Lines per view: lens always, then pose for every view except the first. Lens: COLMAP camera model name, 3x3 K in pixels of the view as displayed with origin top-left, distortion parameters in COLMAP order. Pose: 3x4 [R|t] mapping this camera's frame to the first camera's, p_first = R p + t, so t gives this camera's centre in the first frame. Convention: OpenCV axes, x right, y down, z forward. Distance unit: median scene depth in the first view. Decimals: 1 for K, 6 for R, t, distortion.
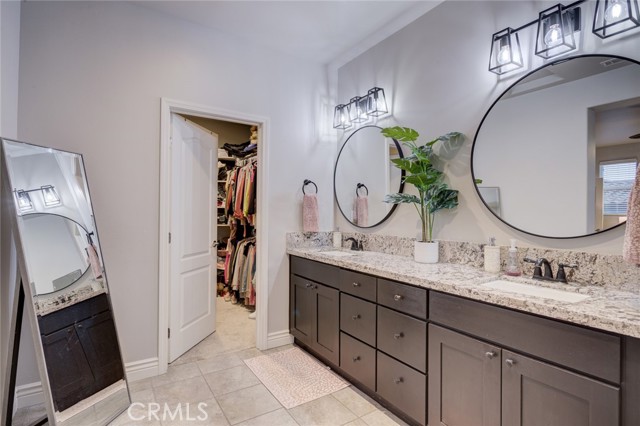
lens RADIAL K [[315.3, 0, 318.9], [0, 315.3, 213.6], [0, 0, 1]] dist [-0.018180, 0.006533]
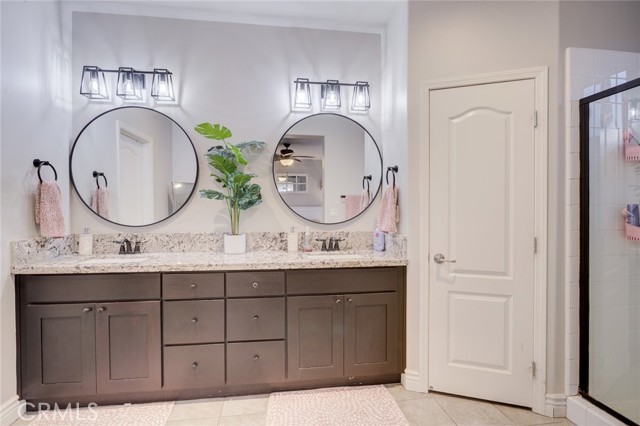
lens RADIAL K [[315.3, 0, 321.5], [0, 315.3, 212.2], [0, 0, 1]] dist [-0.018180, 0.006533]
pose [[0.433613, -0.015375, 0.900968, -0.519907], [0.004209, 0.999878, 0.015037, -0.004972], [-0.901090, -0.002727, 0.433625, 0.245456]]
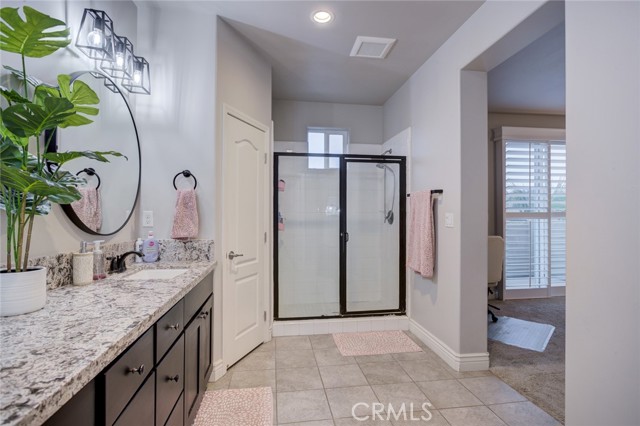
lens RADIAL K [[315.3, 0, 322.5], [0, 315.3, 213.0], [0, 0, 1]] dist [-0.018180, 0.006533]
pose [[-0.897093, -0.004143, 0.441823, -0.319972], [-0.004977, 0.999987, -0.000729, -0.004115], [-0.441814, -0.002852, -0.897102, 1.224351]]
